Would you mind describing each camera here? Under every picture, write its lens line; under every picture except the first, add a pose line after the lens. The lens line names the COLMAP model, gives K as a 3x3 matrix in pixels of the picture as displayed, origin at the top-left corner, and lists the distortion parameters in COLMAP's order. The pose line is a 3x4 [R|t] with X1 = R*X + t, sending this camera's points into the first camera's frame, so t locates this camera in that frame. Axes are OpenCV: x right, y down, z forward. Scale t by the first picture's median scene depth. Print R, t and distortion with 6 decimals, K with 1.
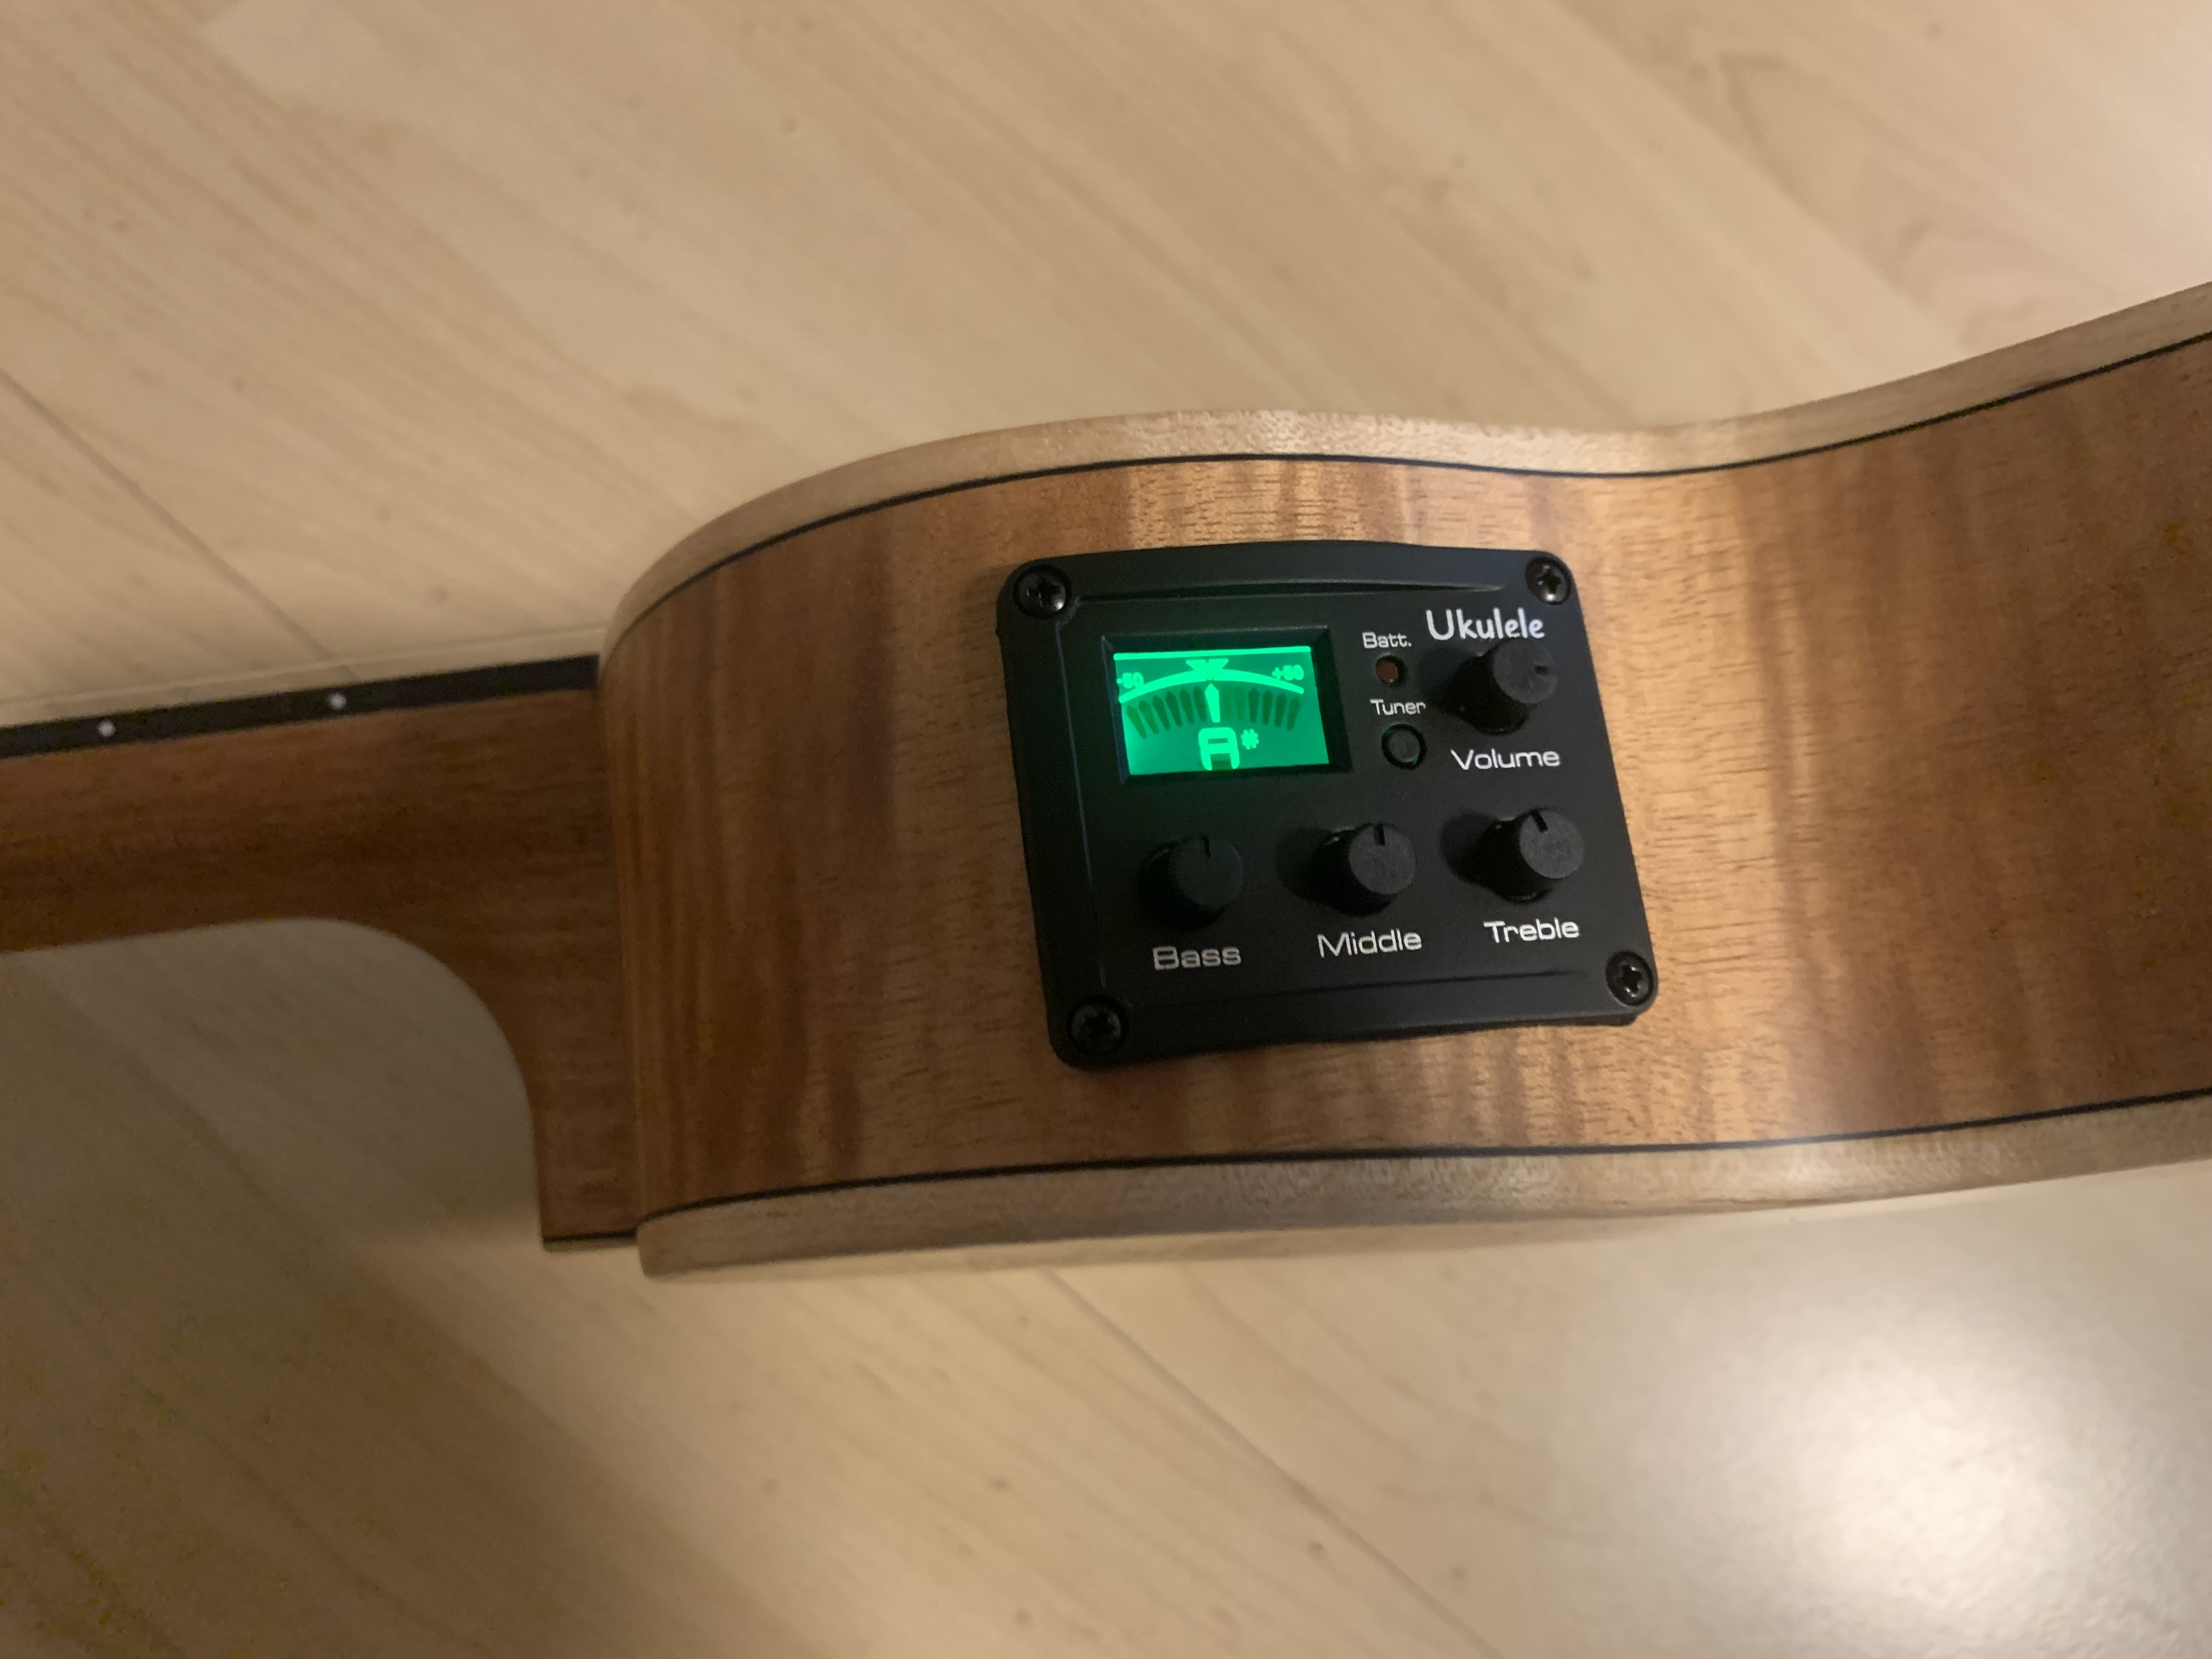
lens RADIAL K [[1937.9, 0, 1106.0], [0, 1937.9, 829.5], [0, 0, 1]] dist [-0.008780, -0.010262]
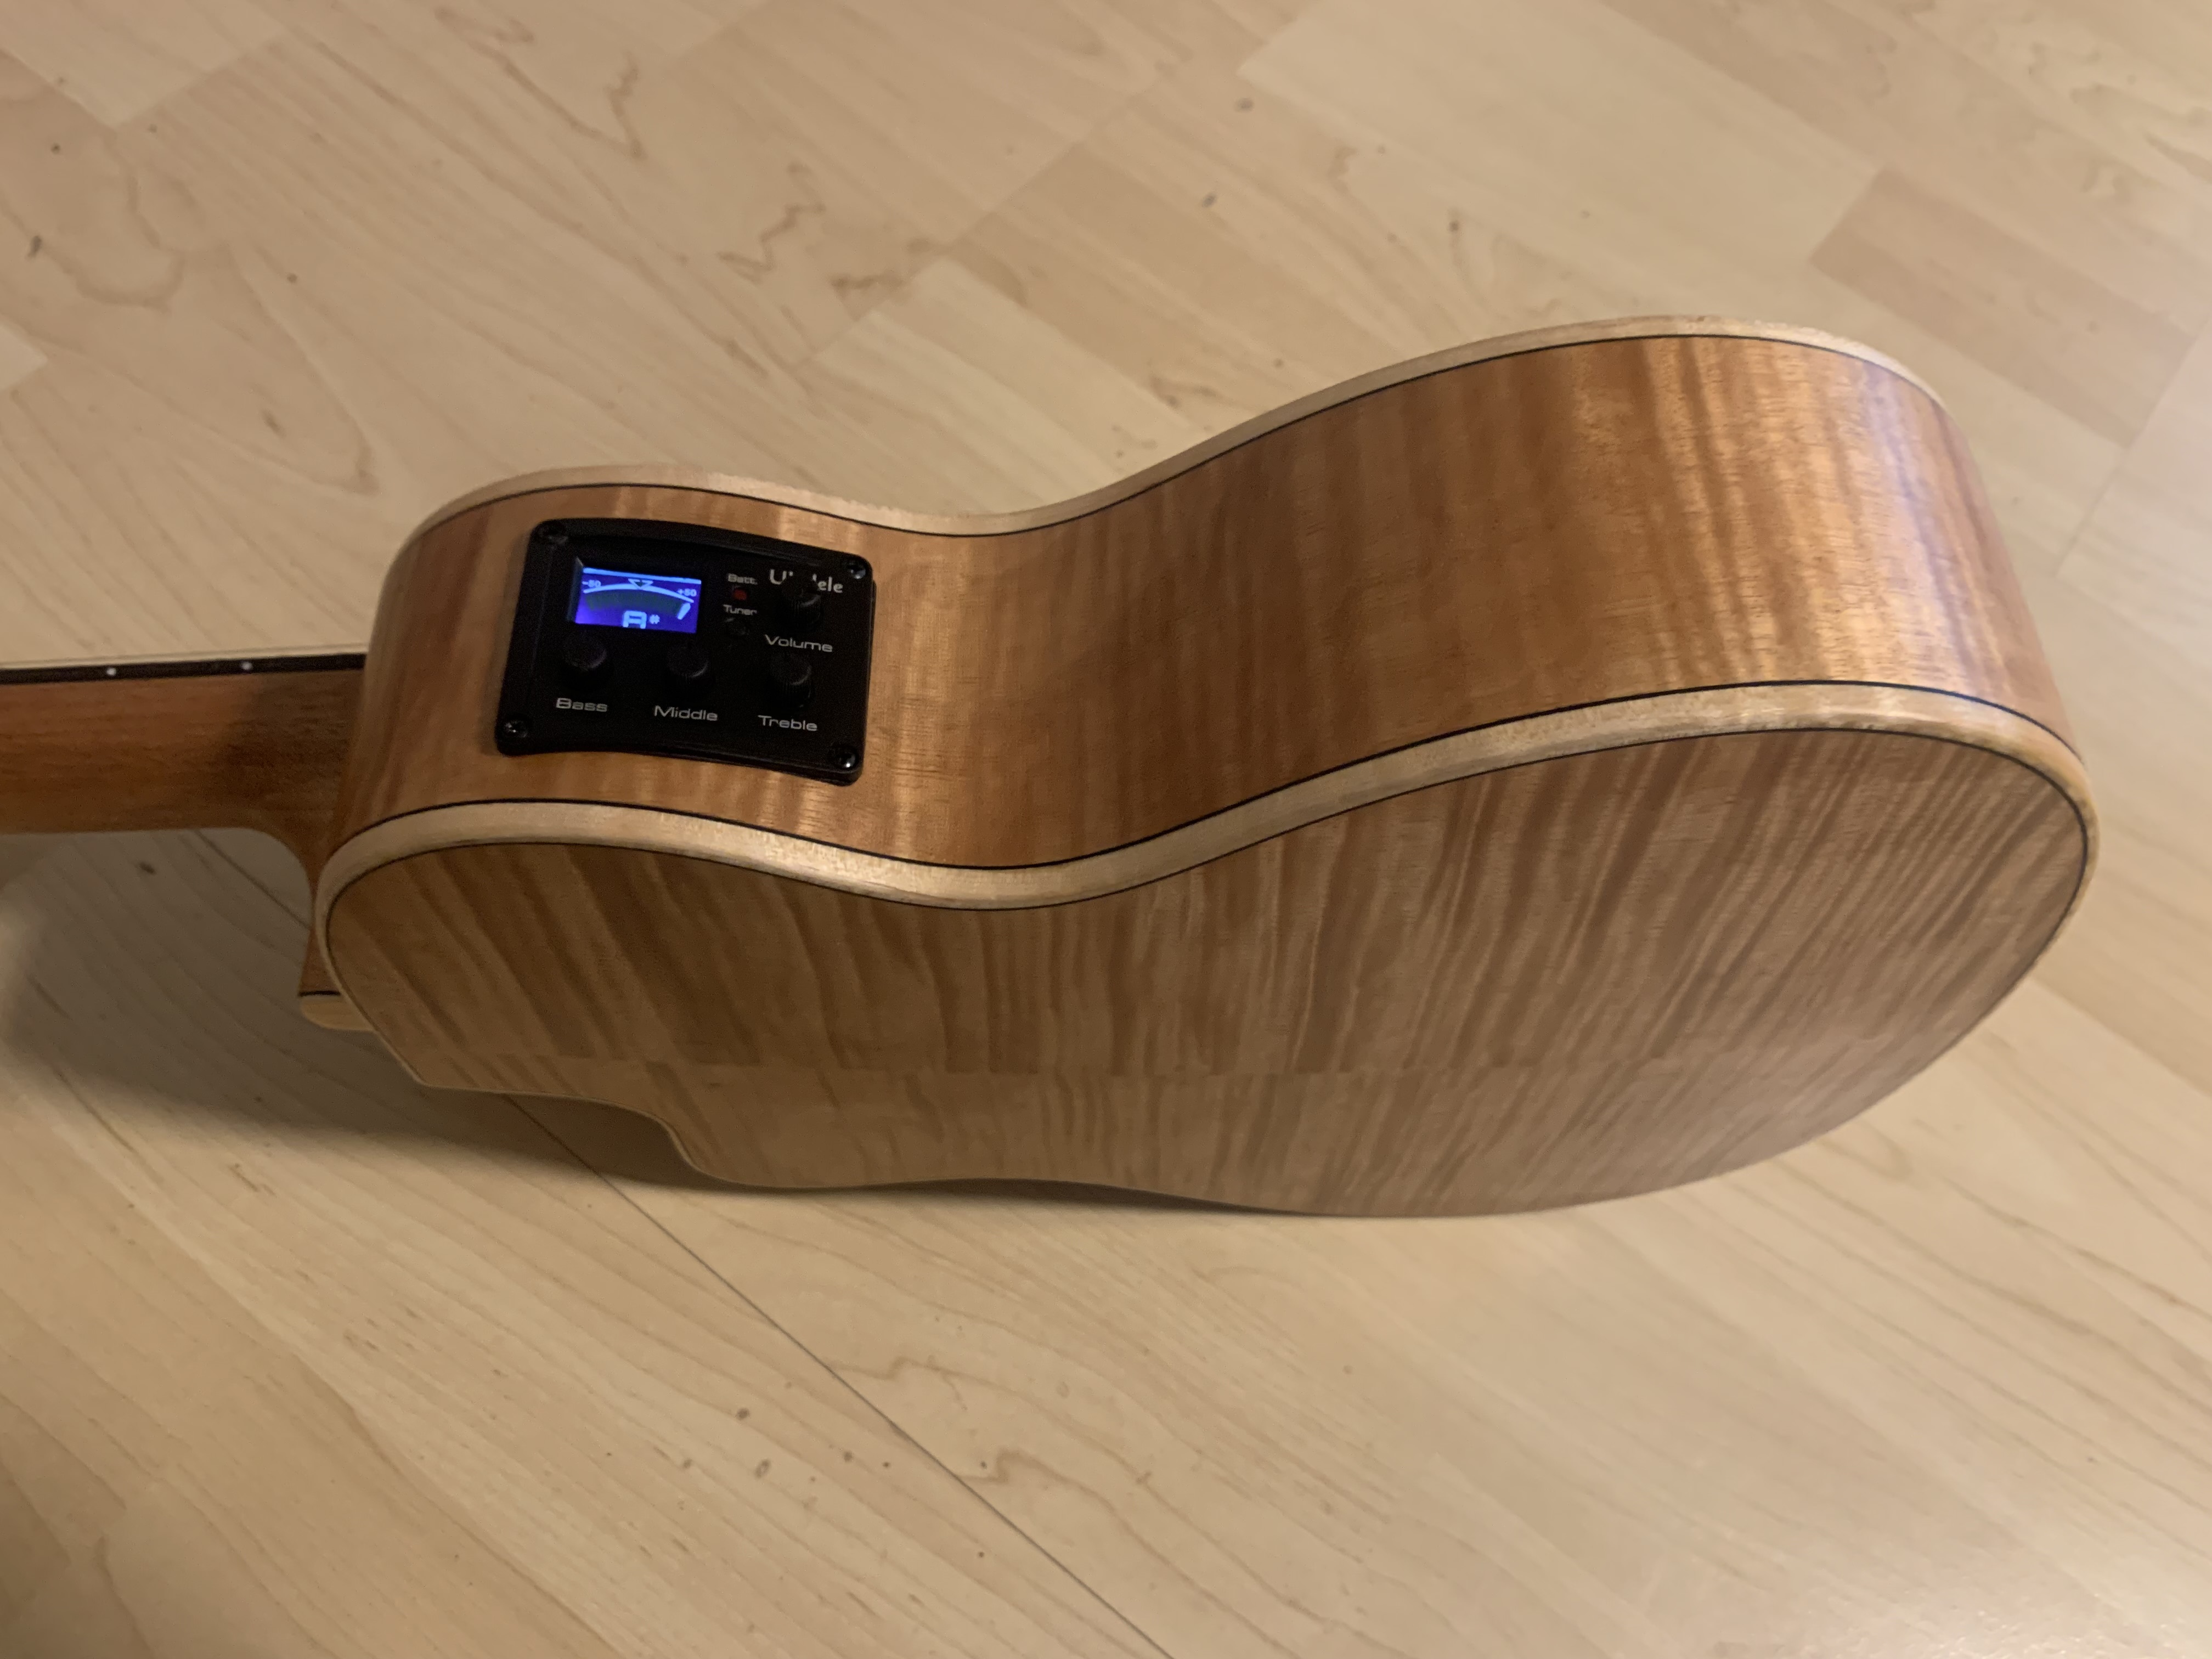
lens RADIAL K [[1814.4, 0, 1161.1], [0, 1814.4, 831.5], [0, 0, 1]] dist [-0.007289, 0.011574]
pose [[0.994632, 0.057686, -0.085910, 0.697806], [-0.079038, 0.959358, -0.270896, 0.562576], [0.066791, 0.276232, 0.958767, -0.548681]]
